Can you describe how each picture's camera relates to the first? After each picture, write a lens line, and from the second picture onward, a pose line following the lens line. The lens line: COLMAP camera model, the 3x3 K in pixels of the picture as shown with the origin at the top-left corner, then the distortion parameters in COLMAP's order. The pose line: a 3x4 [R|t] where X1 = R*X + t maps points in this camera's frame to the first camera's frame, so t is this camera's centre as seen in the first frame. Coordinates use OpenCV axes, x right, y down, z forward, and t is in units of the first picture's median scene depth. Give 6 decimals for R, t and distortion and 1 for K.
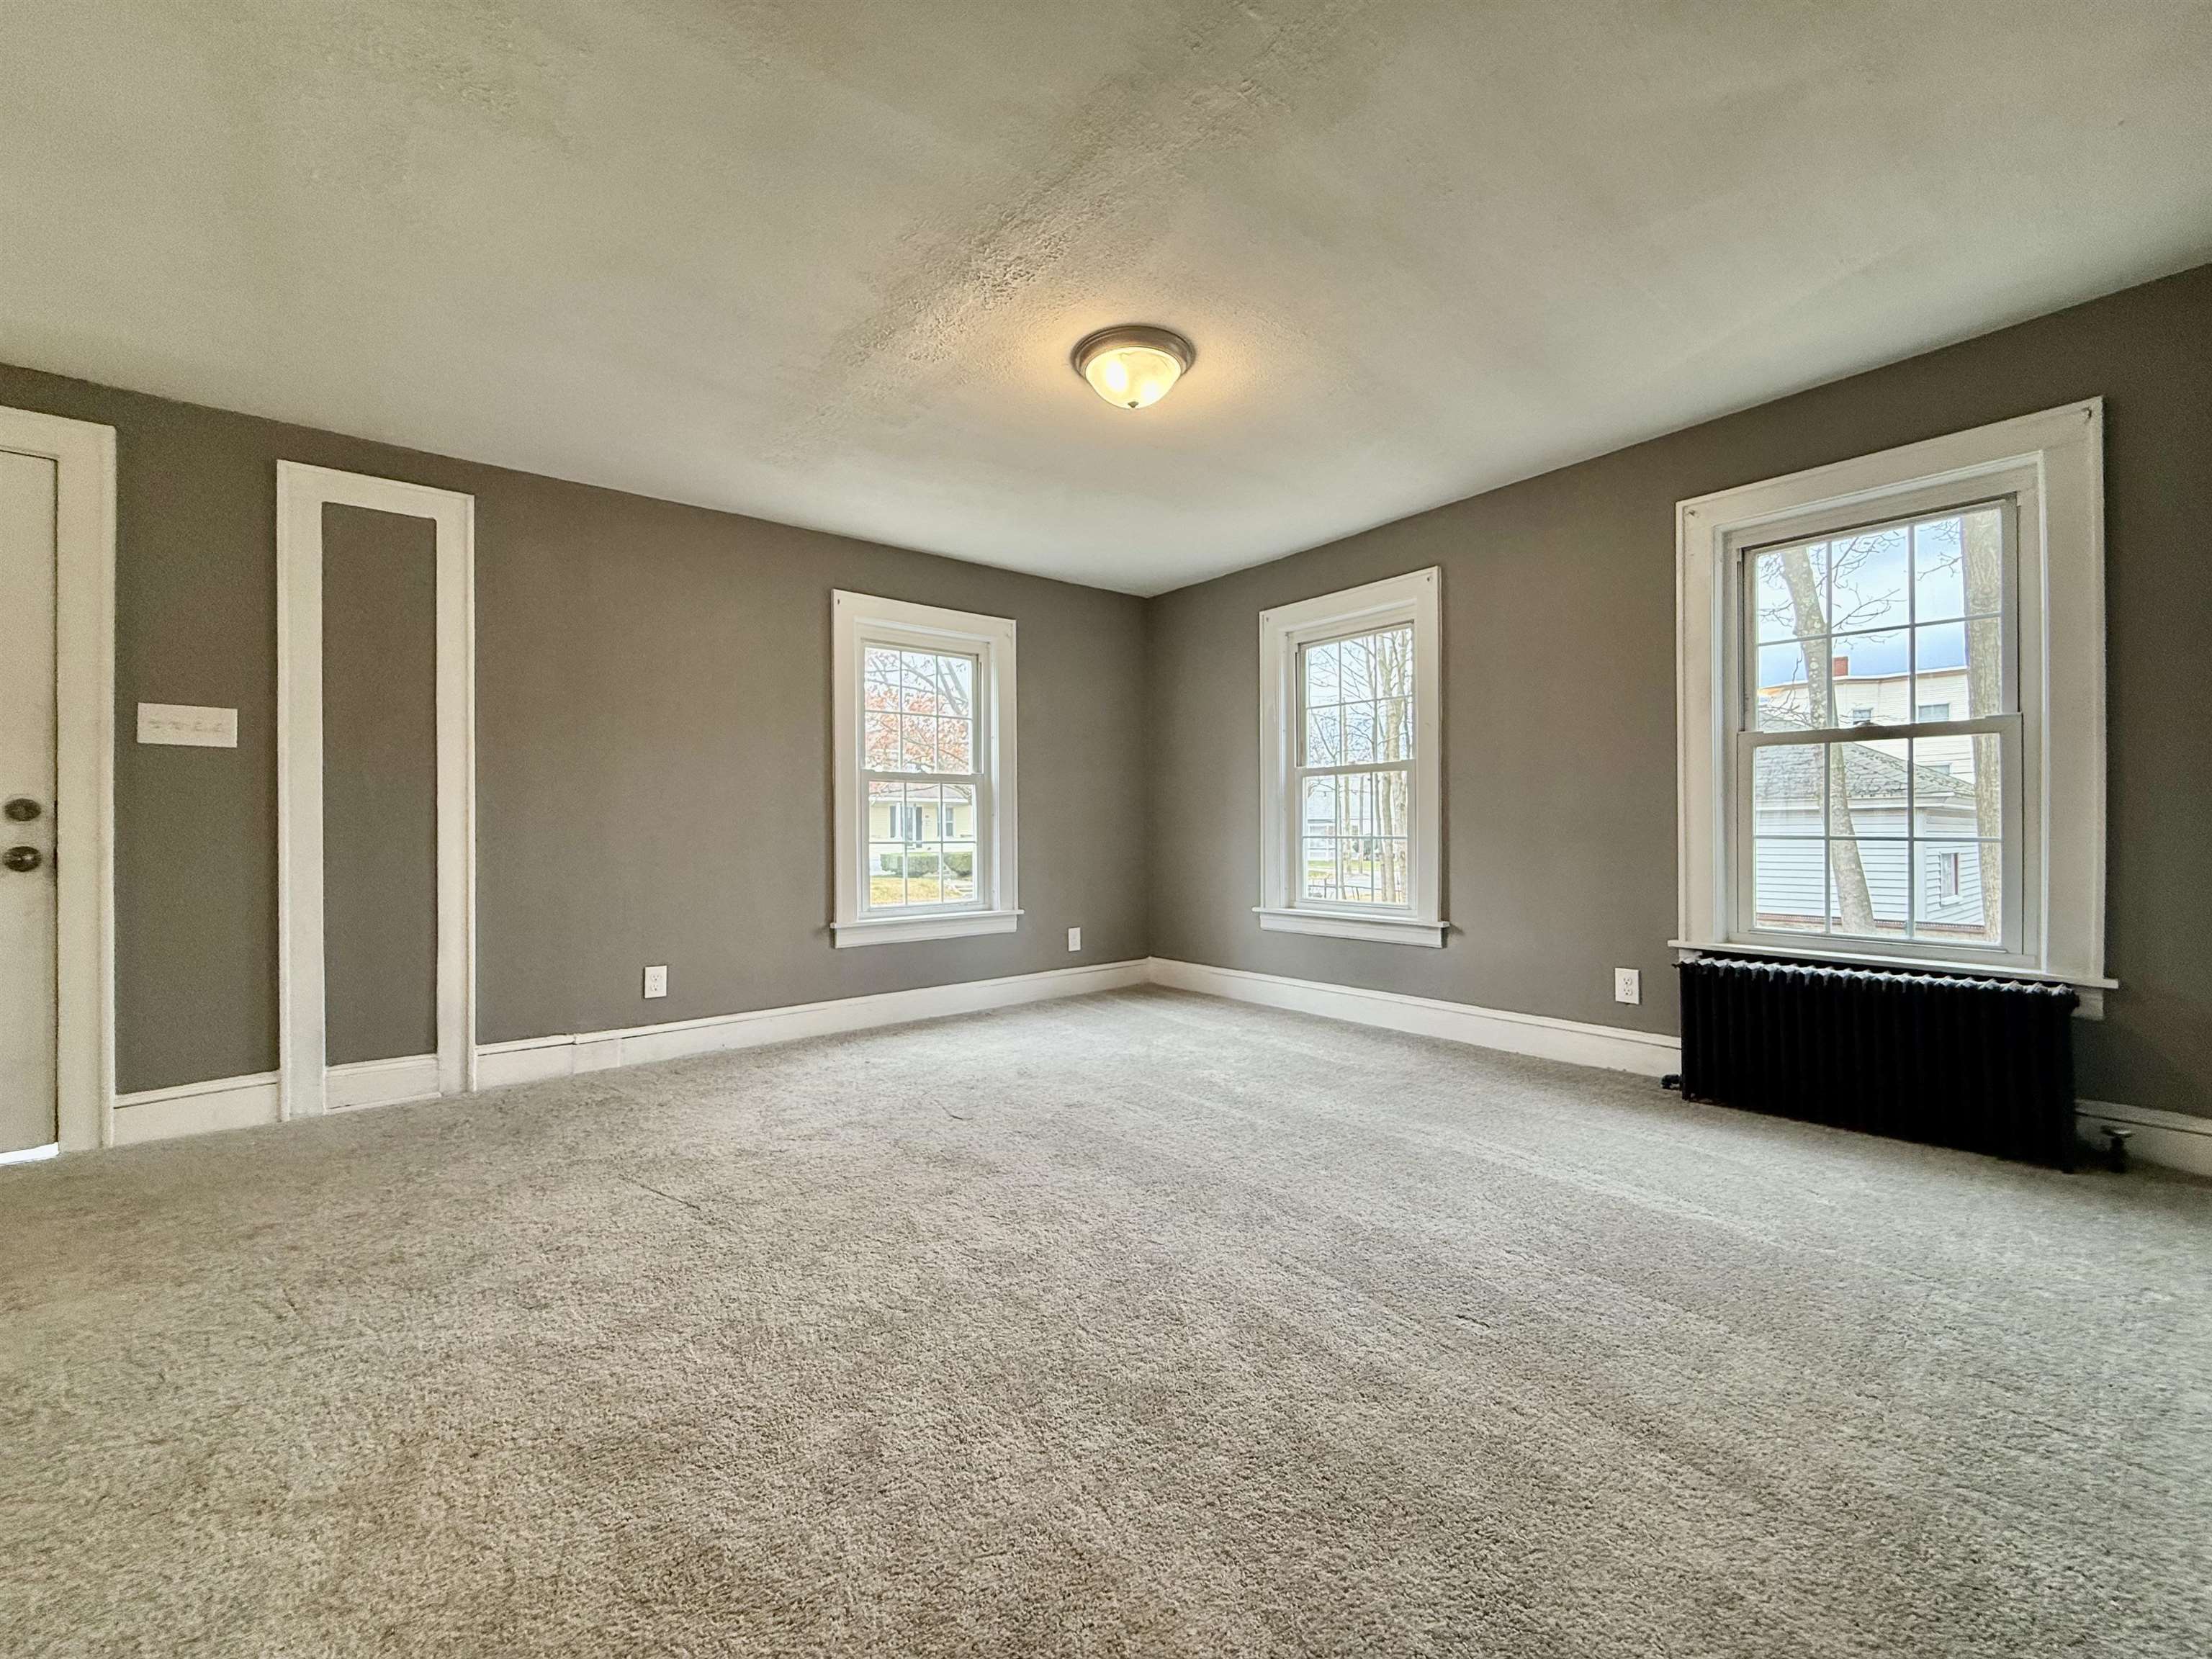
lens RADIAL K [[879.6, 0, 1098.6], [0, 879.6, 827.9], [0, 0, 1]] dist [0.000686, 0.000032]
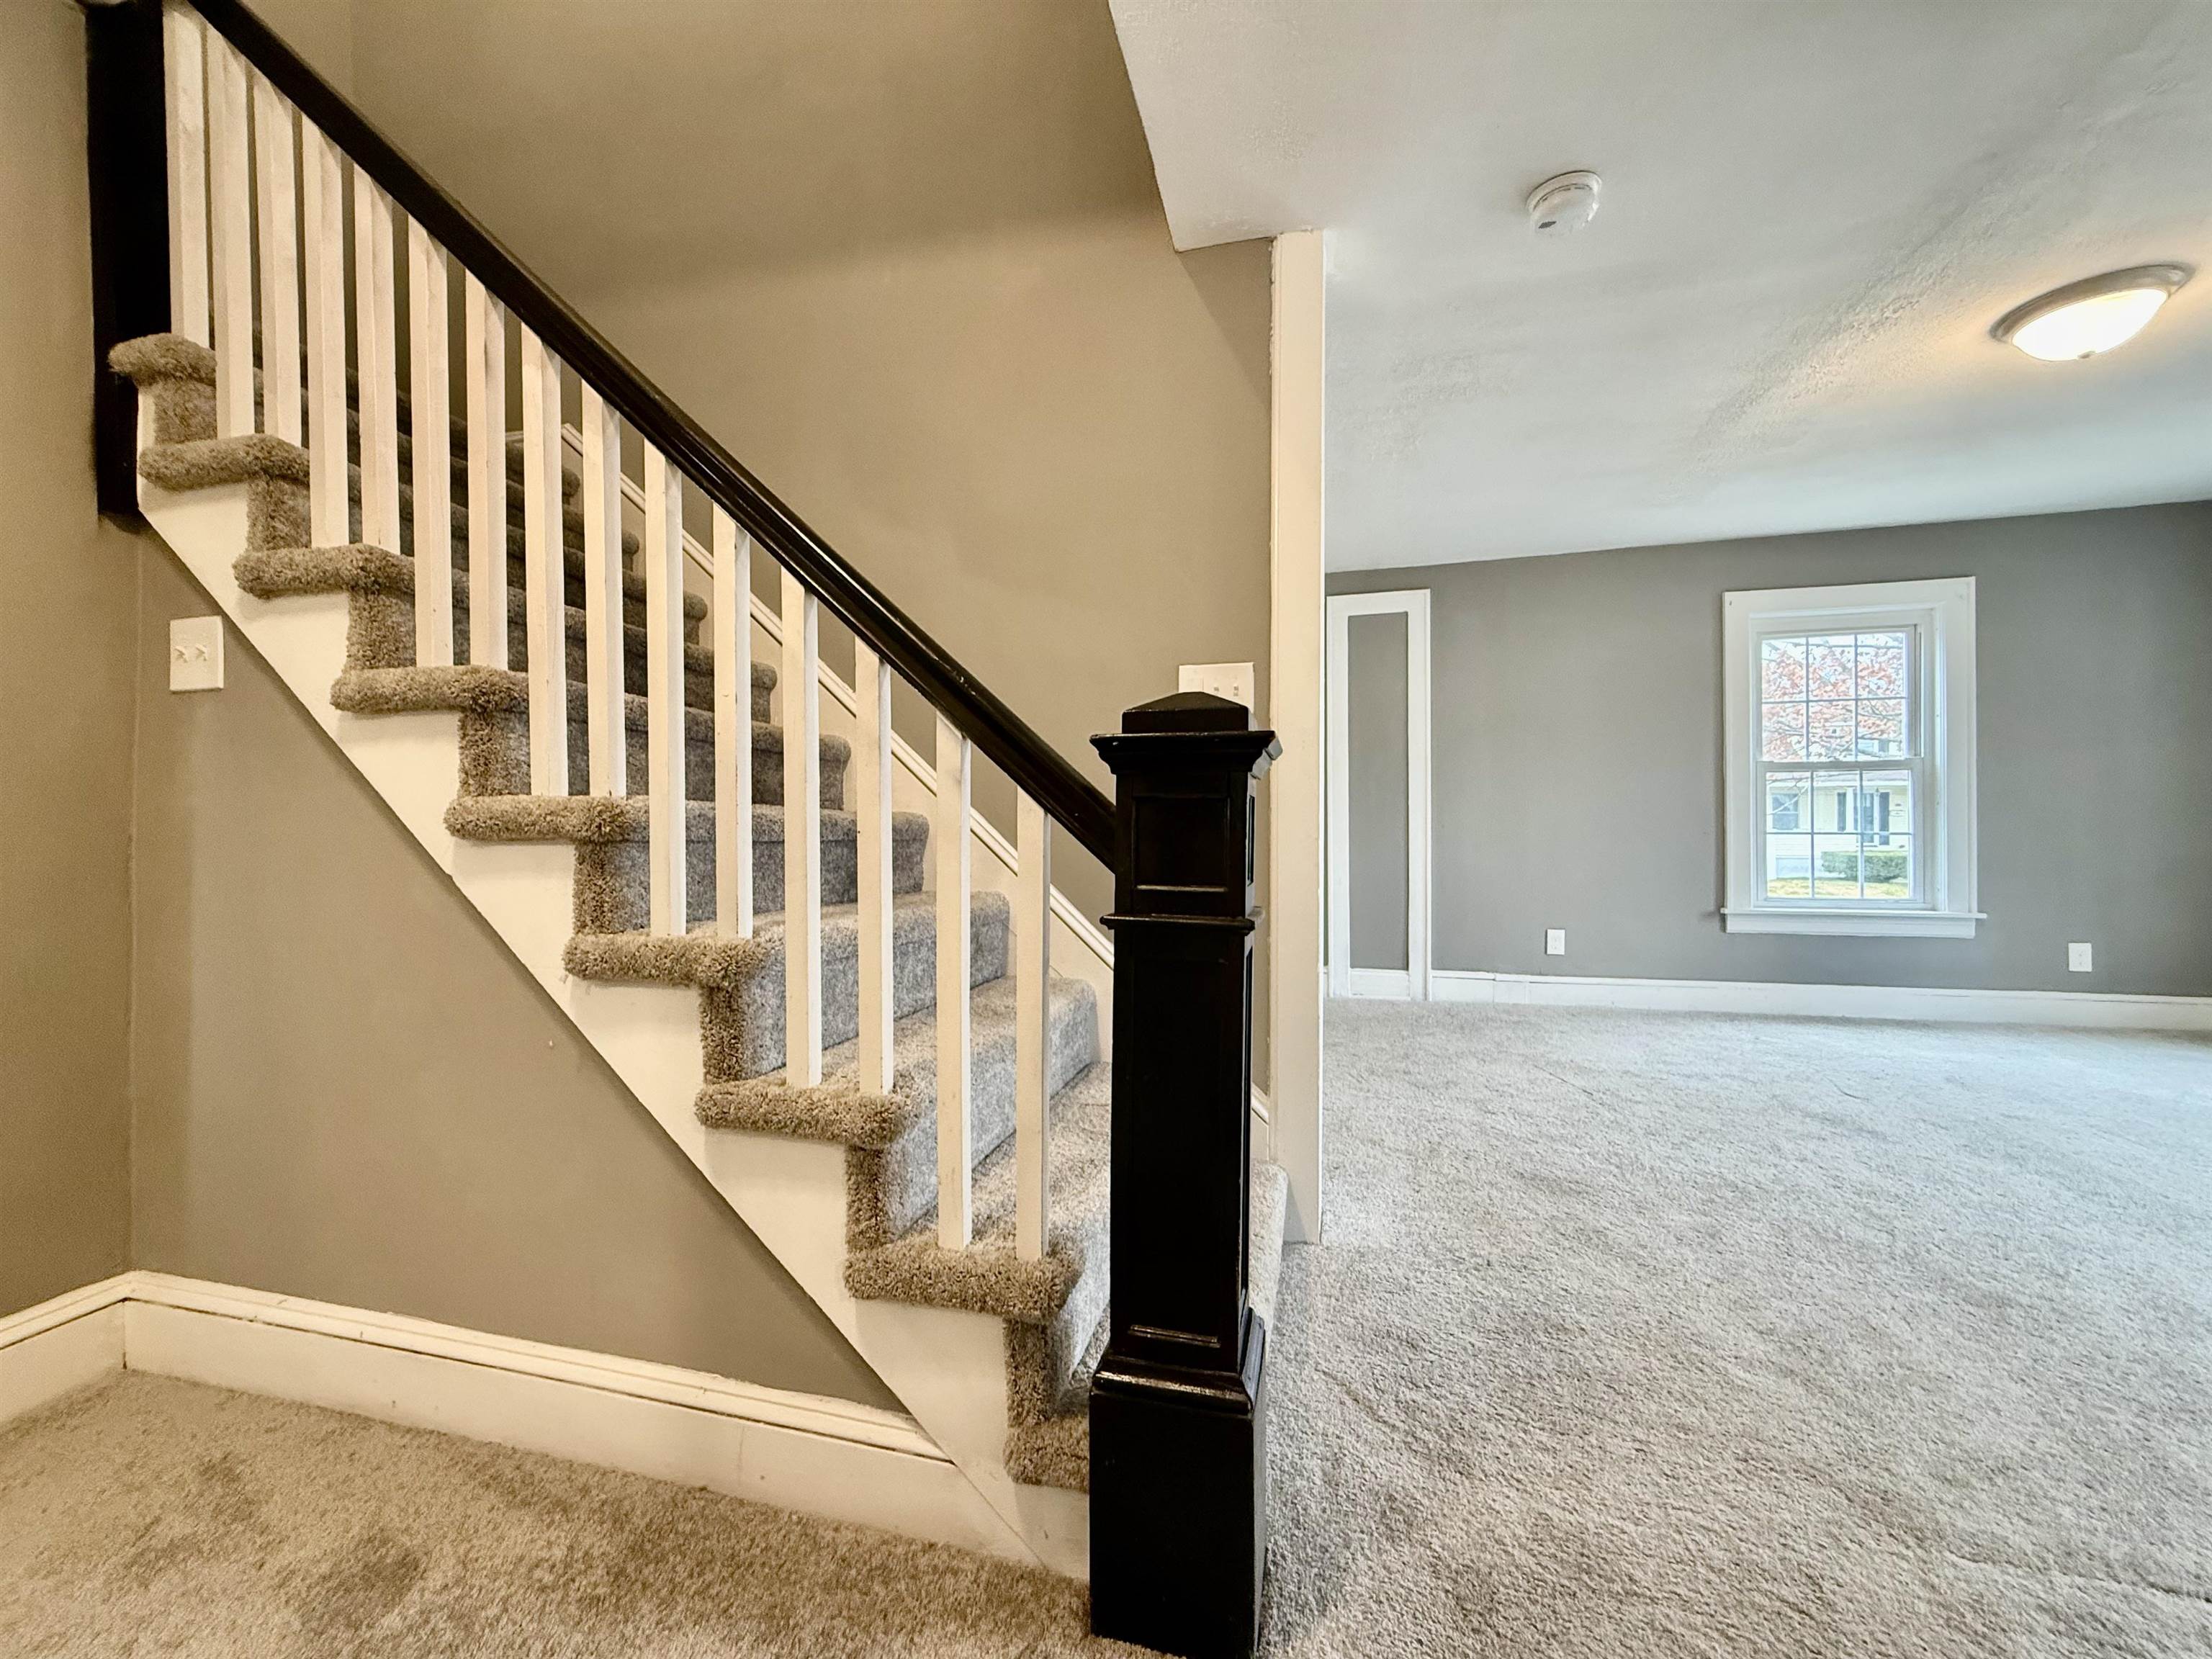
lens RADIAL K [[879.6, 0, 1102.4], [0, 879.6, 825.2], [0, 0, 1]] dist [0.000686, 0.000032]
pose [[0.595536, 0.002741, -0.803324, 0.138585], [0.002170, 0.999985, 0.005020, 0.001316], [0.803325, -0.004733, 0.595522, -0.310123]]
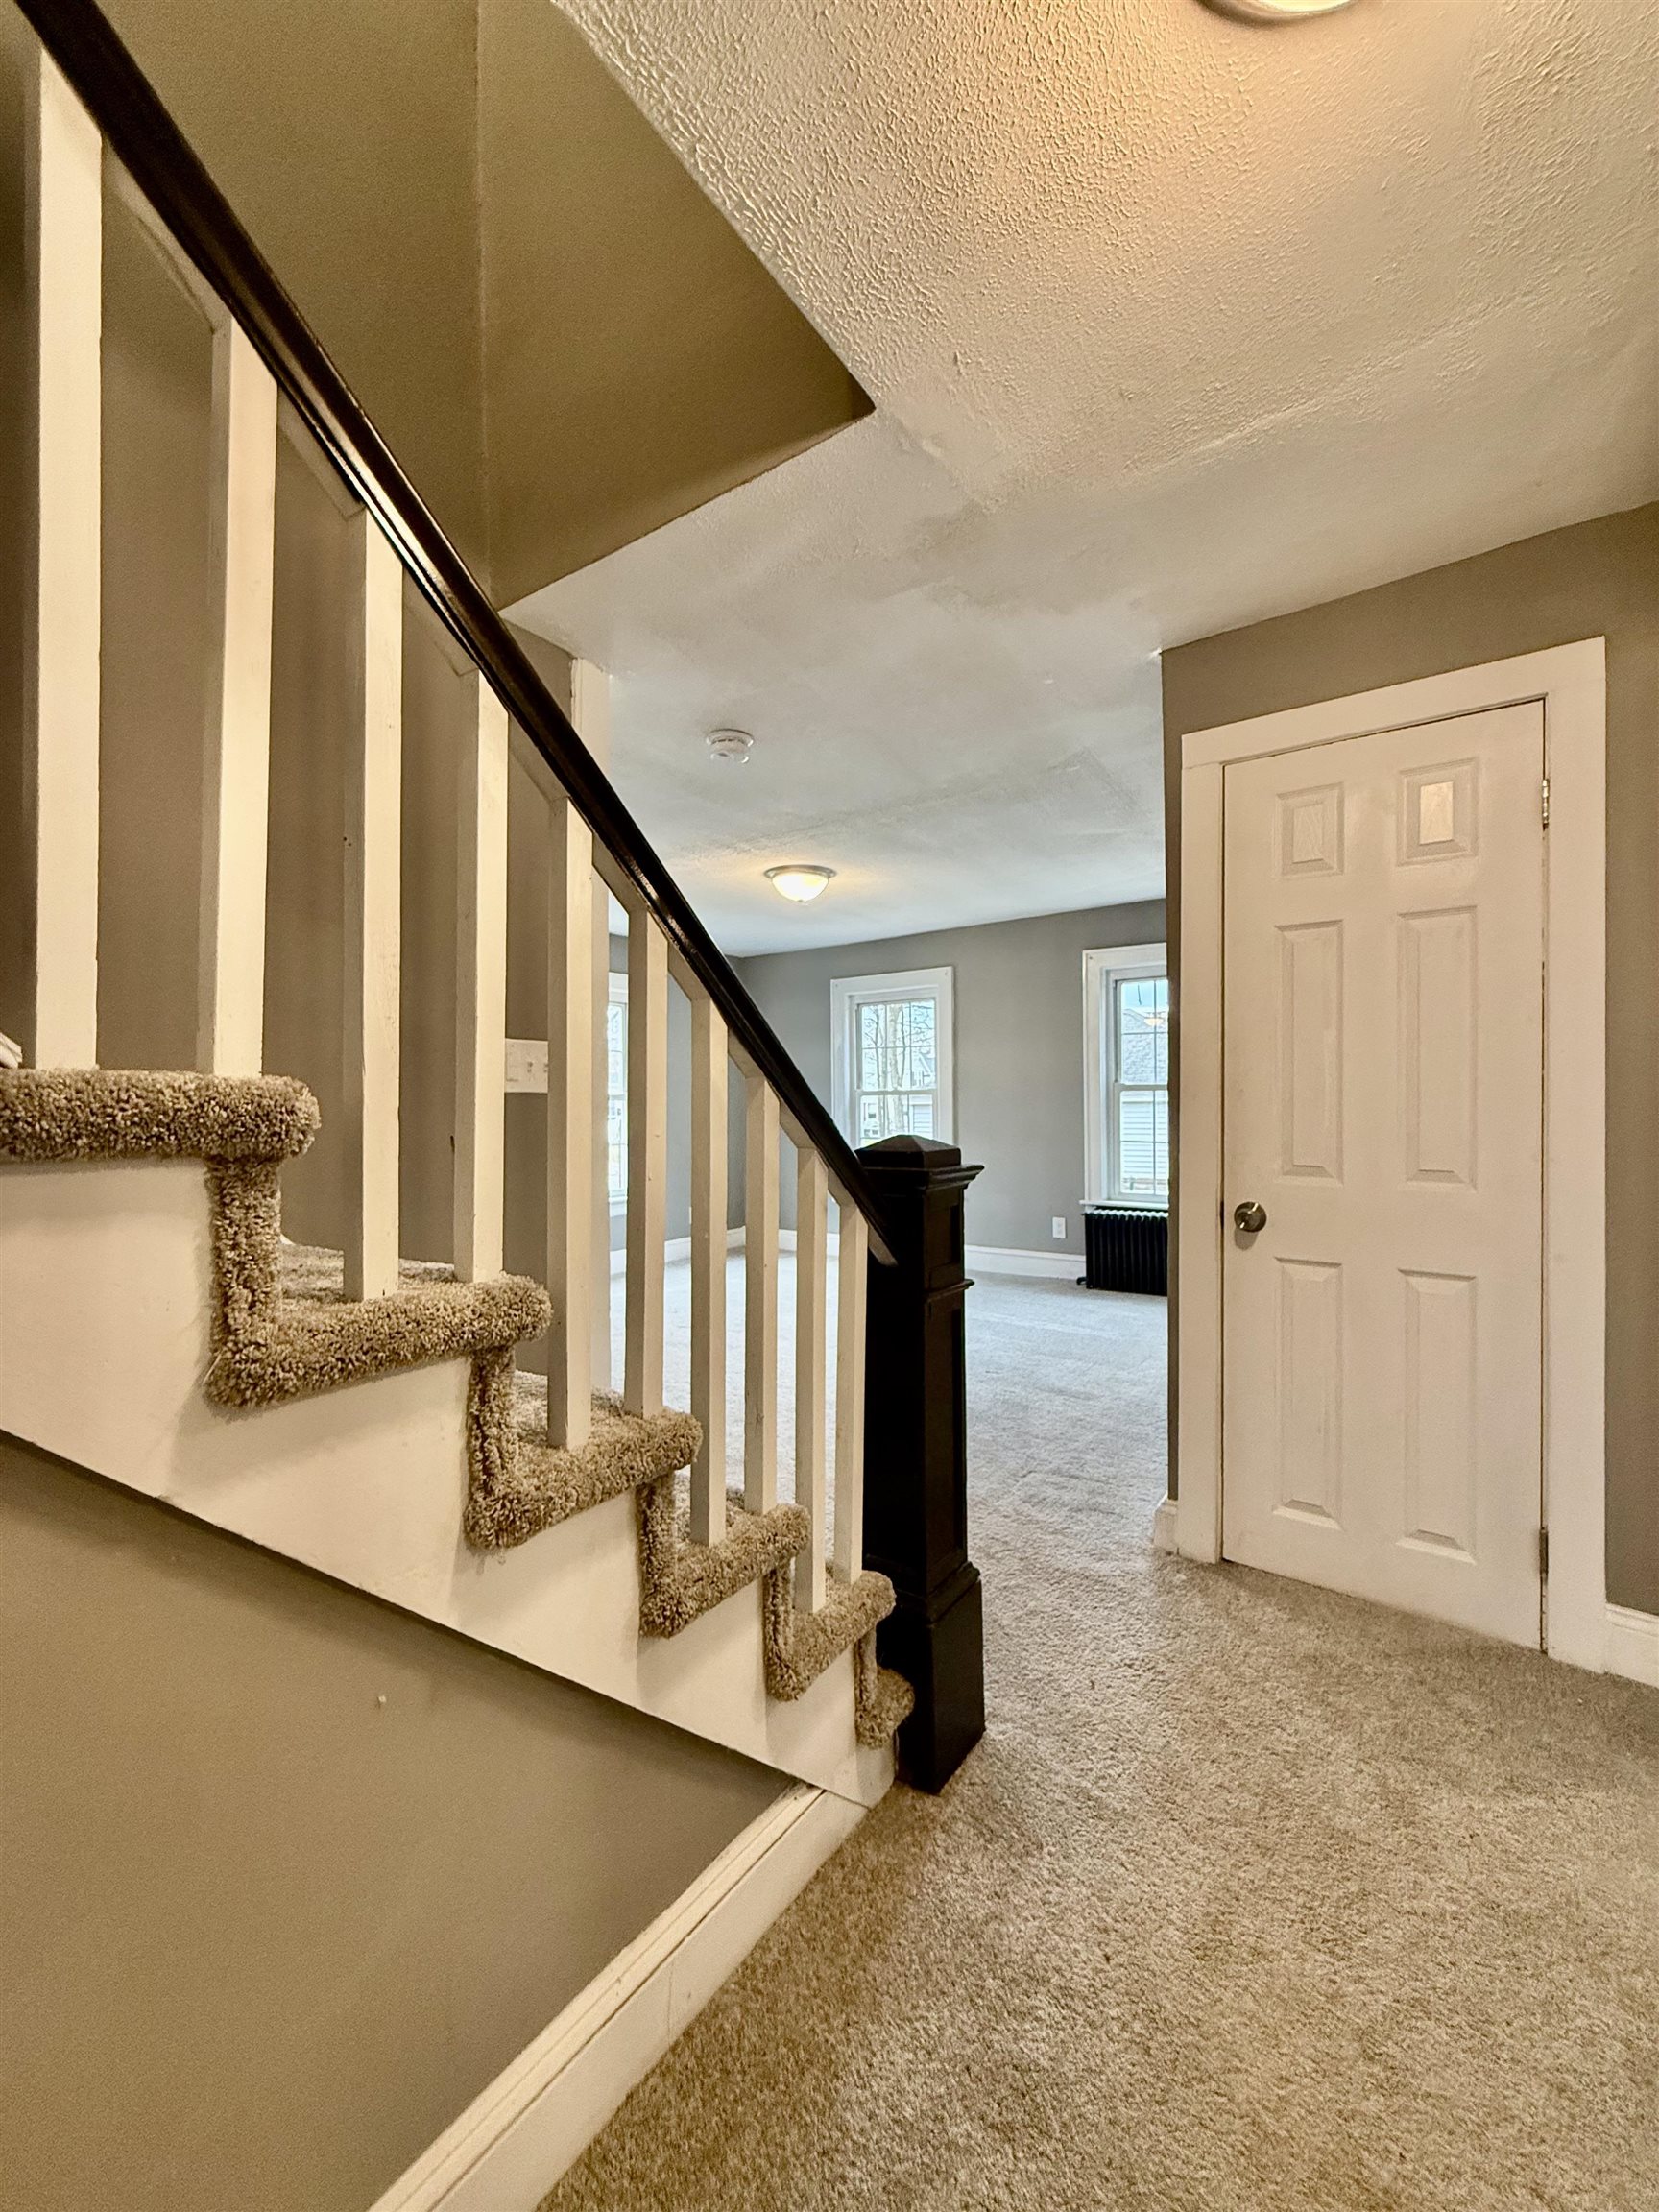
lens RADIAL K [[879.6, 0, 824.1], [0, 879.6, 1102.7], [0, 0, 1]] dist [0.000686, 0.000032]
pose [[0.964034, -0.003648, 0.265753, -0.312028], [0.003960, 0.999992, -0.000638, -0.068722], [-0.265748, 0.001668, 0.964041, -0.562843]]
